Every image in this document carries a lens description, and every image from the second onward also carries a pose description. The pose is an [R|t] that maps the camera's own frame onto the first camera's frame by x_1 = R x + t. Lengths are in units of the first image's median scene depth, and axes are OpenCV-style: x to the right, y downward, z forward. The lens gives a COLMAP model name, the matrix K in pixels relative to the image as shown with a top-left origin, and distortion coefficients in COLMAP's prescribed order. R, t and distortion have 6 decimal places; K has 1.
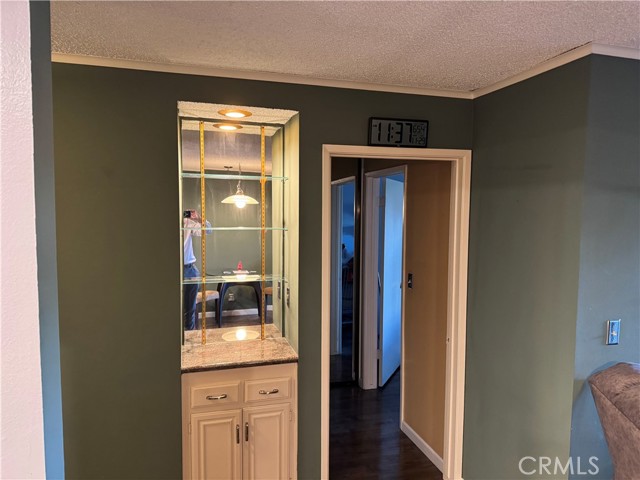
lens RADIAL K [[449.3, 0, 323.5], [0, 449.3, 239.5], [0, 0, 1]] dist [0.064484, -0.083039]
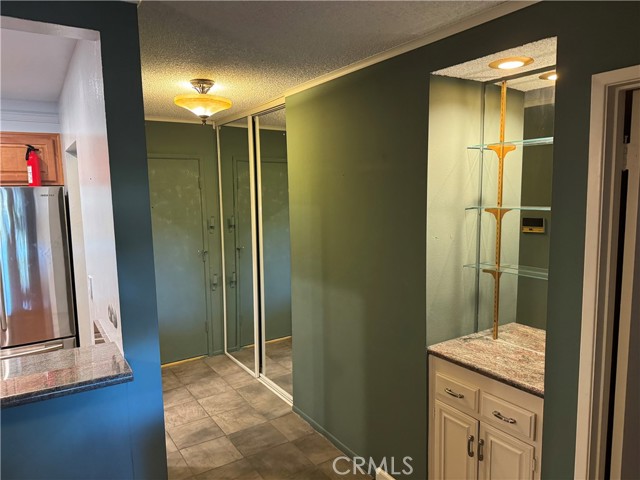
lens RADIAL K [[449.3, 0, 323.6], [0, 449.3, 245.1], [0, 0, 1]] dist [0.064484, -0.083039]
pose [[0.295010, 0.095450, -0.950715, 0.511982], [-0.044350, 0.995293, 0.086164, -0.014269], [0.954464, 0.016745, 0.297855, 0.465460]]
